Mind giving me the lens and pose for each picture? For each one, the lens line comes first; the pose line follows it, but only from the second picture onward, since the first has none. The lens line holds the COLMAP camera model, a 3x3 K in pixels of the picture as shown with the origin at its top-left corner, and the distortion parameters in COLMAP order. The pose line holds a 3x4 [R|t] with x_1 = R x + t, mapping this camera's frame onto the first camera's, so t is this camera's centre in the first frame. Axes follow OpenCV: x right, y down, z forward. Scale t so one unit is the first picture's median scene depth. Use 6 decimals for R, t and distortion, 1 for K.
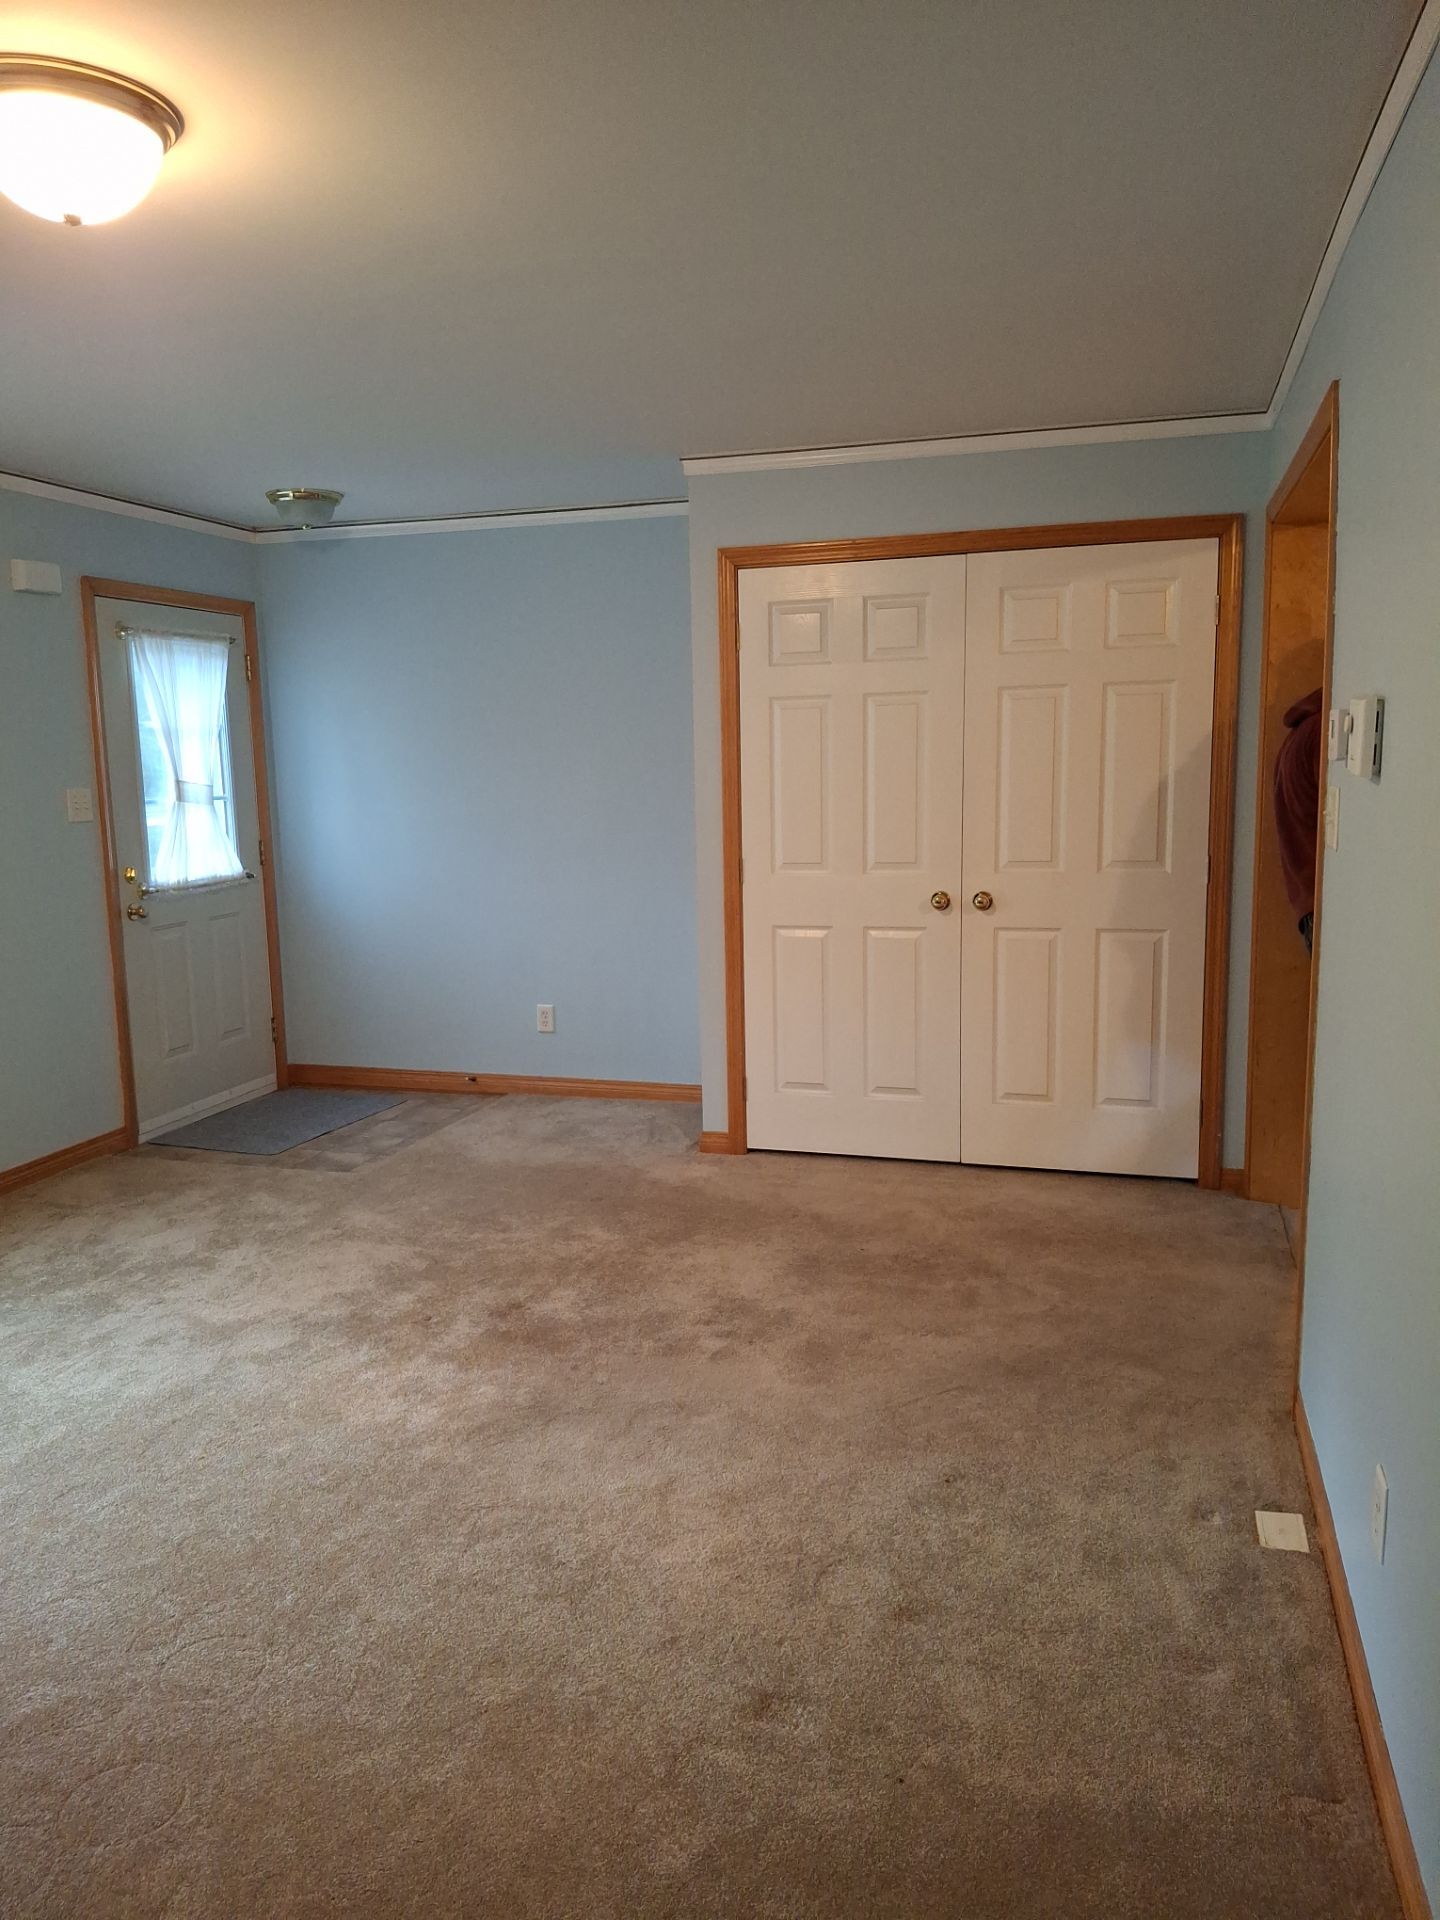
lens RADIAL K [[1536.3, 0, 713.1], [0, 1536.3, 962.8], [0, 0, 1]] dist [0.133269, 0.001623]
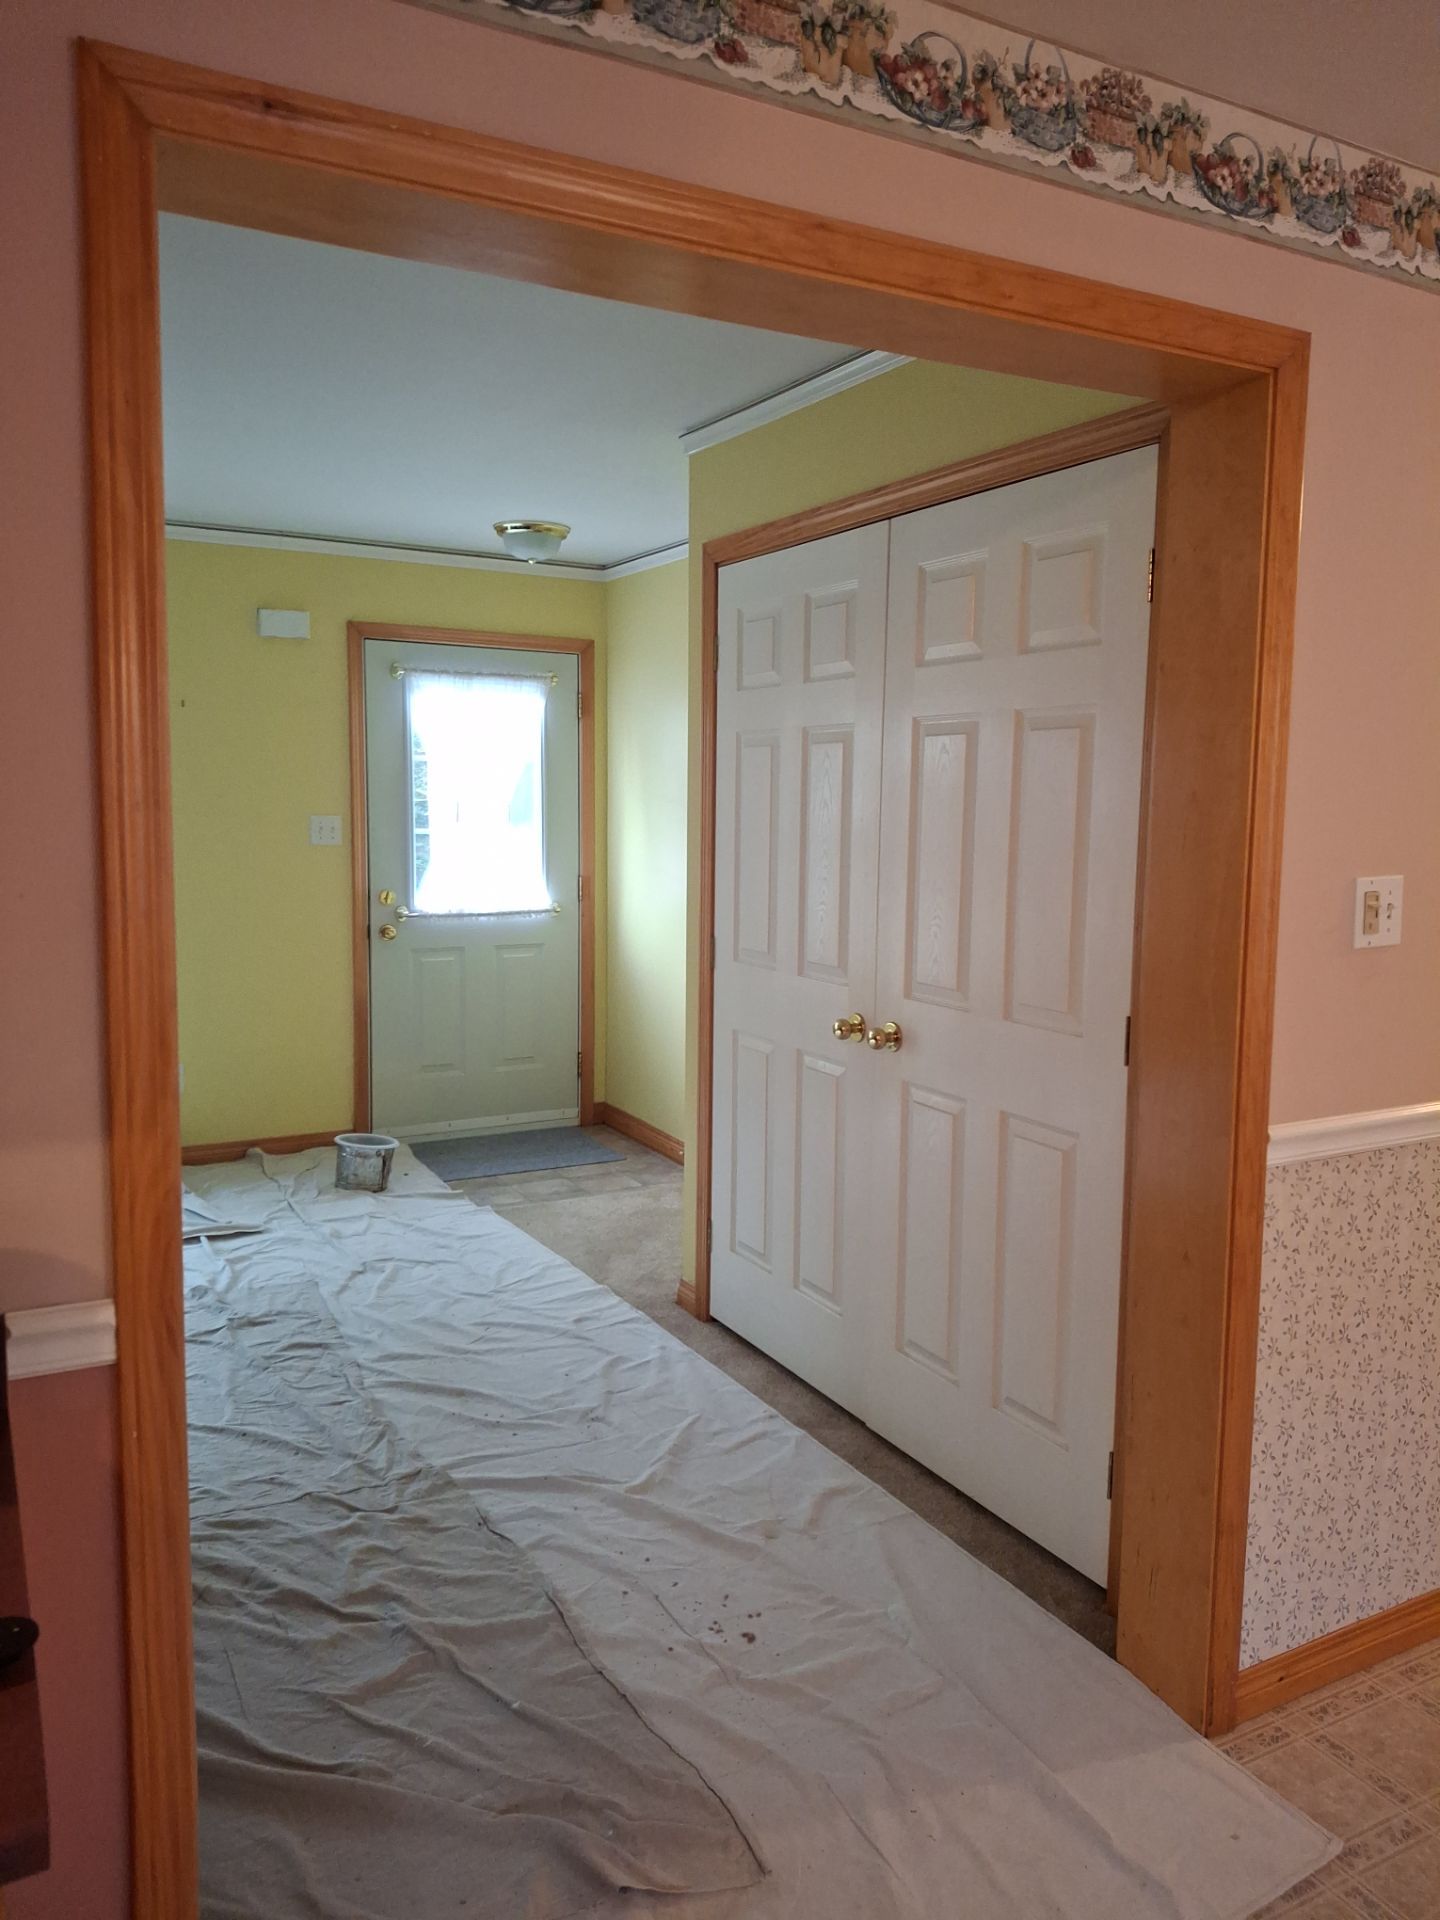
lens RADIAL K [[1454.1, 0, 720.5], [0, 1454.1, 948.8], [0, 0, 1]] dist [0.181750, 0.000384]
pose [[0.712847, 0.108888, -0.692815, 0.481281], [-0.131425, 0.991113, 0.020546, -0.070752], [0.688895, 0.076407, 0.720823, 0.425554]]
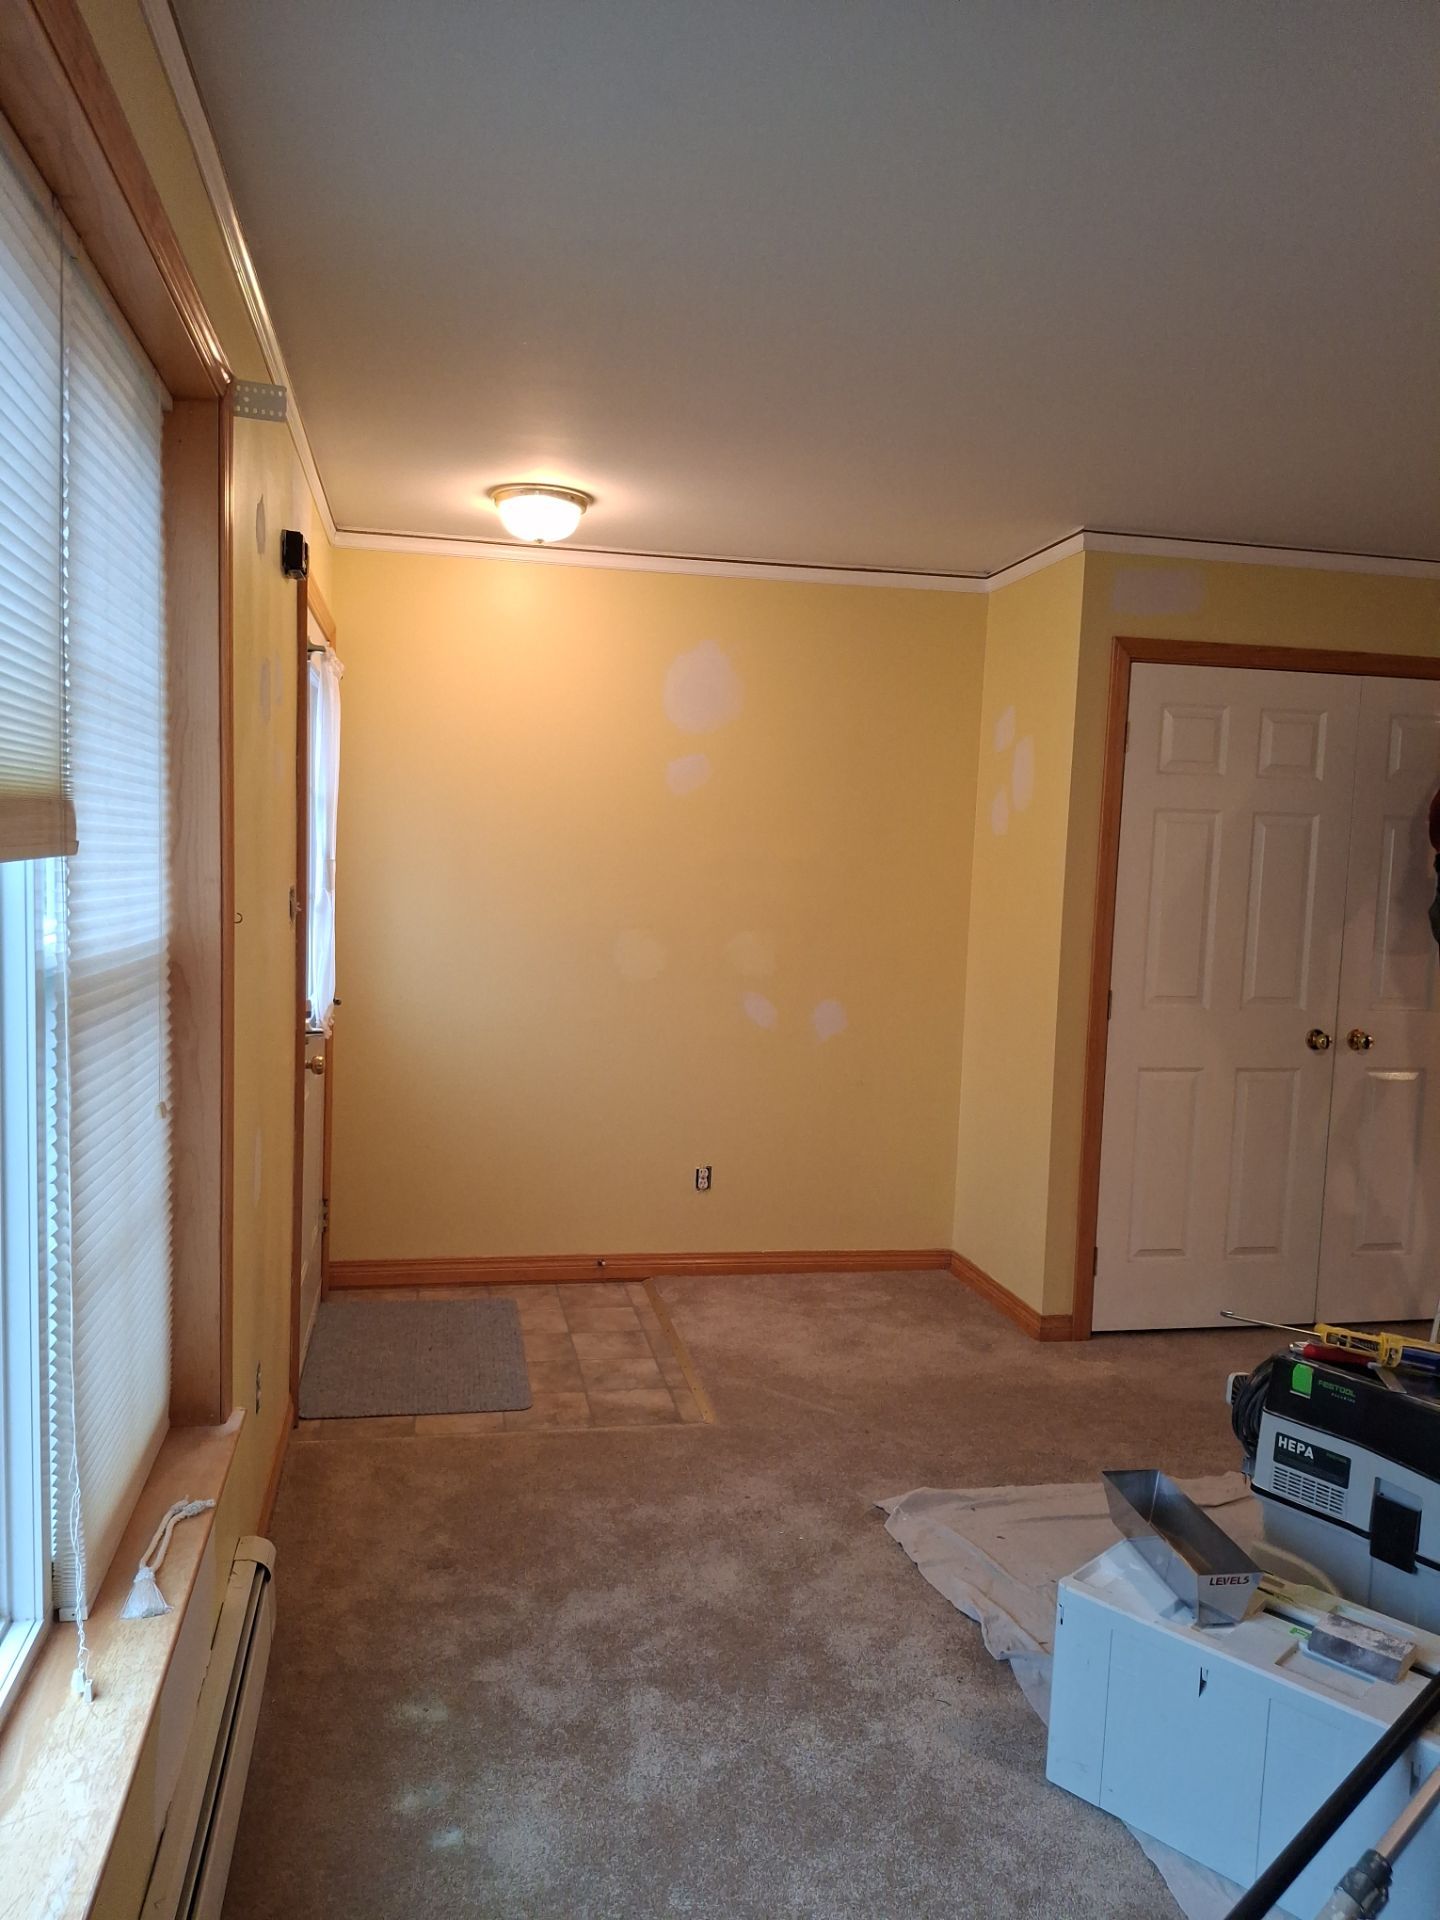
lens RADIAL K [[1454.1, 0, 720.5], [0, 1454.1, 948.8], [0, 0, 1]] dist [0.181750, 0.000384]
pose [[0.867837, 0.016453, 0.496577, -0.524676], [0.015862, 0.998025, -0.060788, -0.040187], [-0.496596, 0.060631, 0.865862, 0.352298]]
